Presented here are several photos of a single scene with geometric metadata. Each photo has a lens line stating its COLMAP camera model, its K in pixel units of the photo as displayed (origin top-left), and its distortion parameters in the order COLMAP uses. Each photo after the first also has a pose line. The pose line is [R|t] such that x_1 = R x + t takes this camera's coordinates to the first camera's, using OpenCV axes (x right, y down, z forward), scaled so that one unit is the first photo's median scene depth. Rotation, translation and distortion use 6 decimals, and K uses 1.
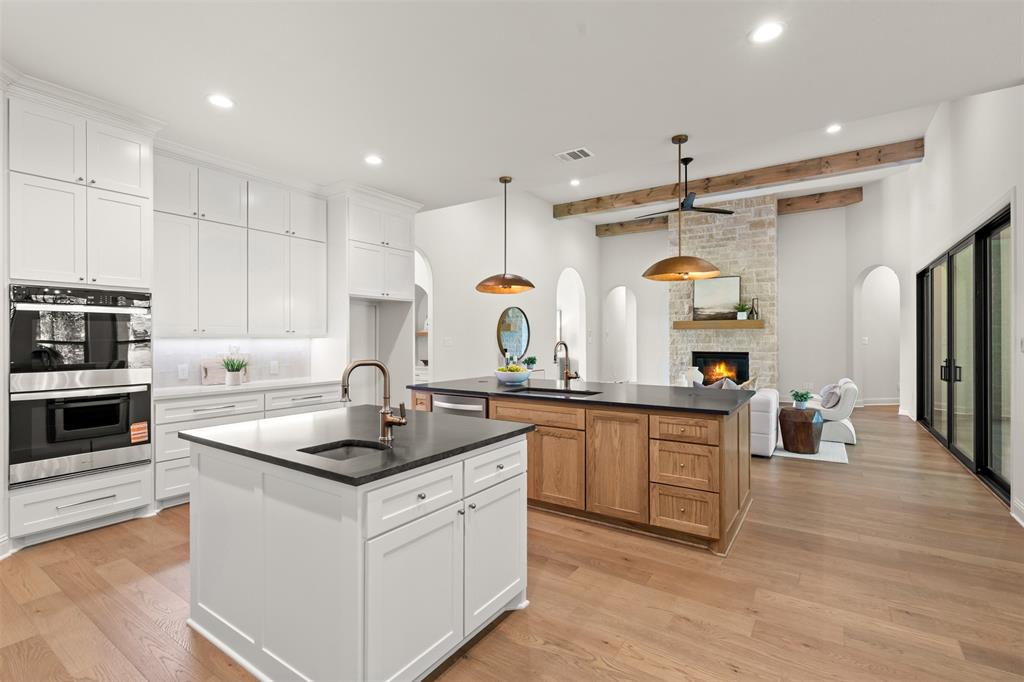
lens RADIAL K [[471.4, 0, 509.2], [0, 471.4, 337.8], [0, 0, 1]] dist [-0.005641, 0.002289]
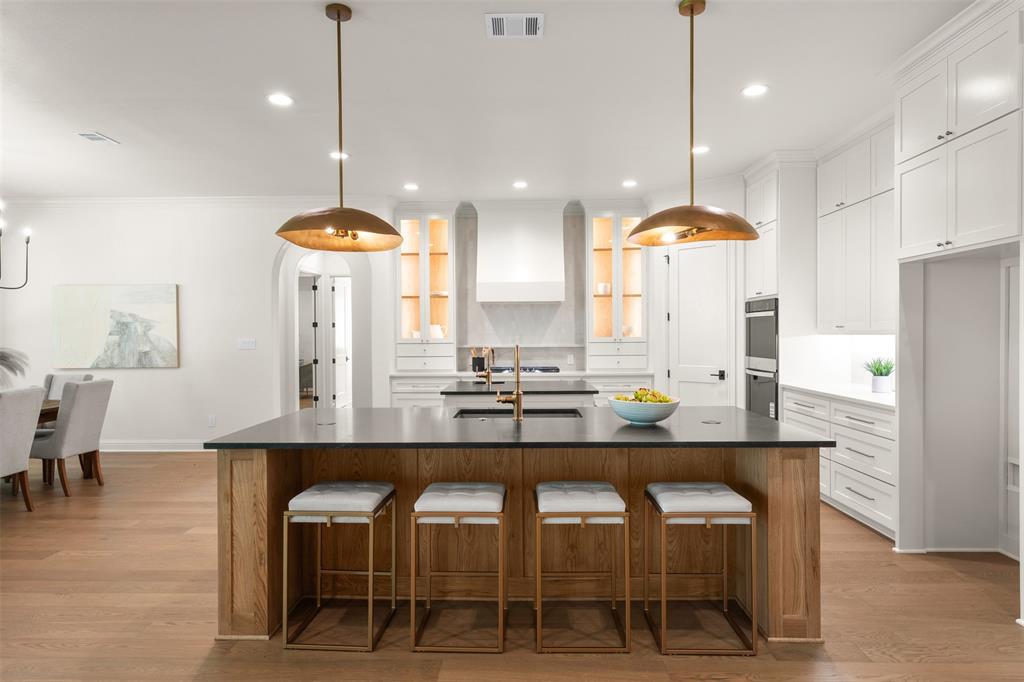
lens RADIAL K [[614.9, 0, 513.1], [0, 614.9, 342.5], [0, 0, 1]] dist [0.001308, 0.000668]
pose [[-0.839392, 0.015138, -0.543316, 0.300713], [0.008692, 0.999858, 0.014430, -0.003795], [0.543458, 0.007390, -0.839404, 0.881742]]
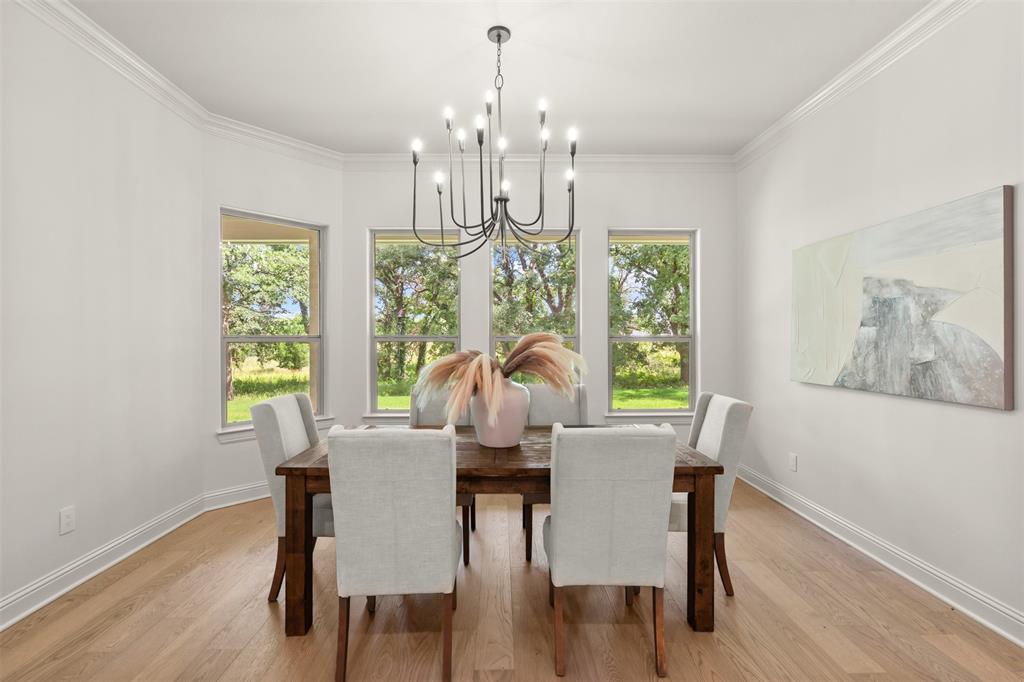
lens RADIAL K [[471.4, 0, 512.5], [0, 471.4, 341.1], [0, 0, 1]] dist [-0.005641, 0.002289]
pose [[-0.580499, -0.000391, 0.814261, 0.168118], [0.002039, 0.999996, 0.001934, 0.003462], [-0.814258, 0.002783, -0.580496, 0.207852]]
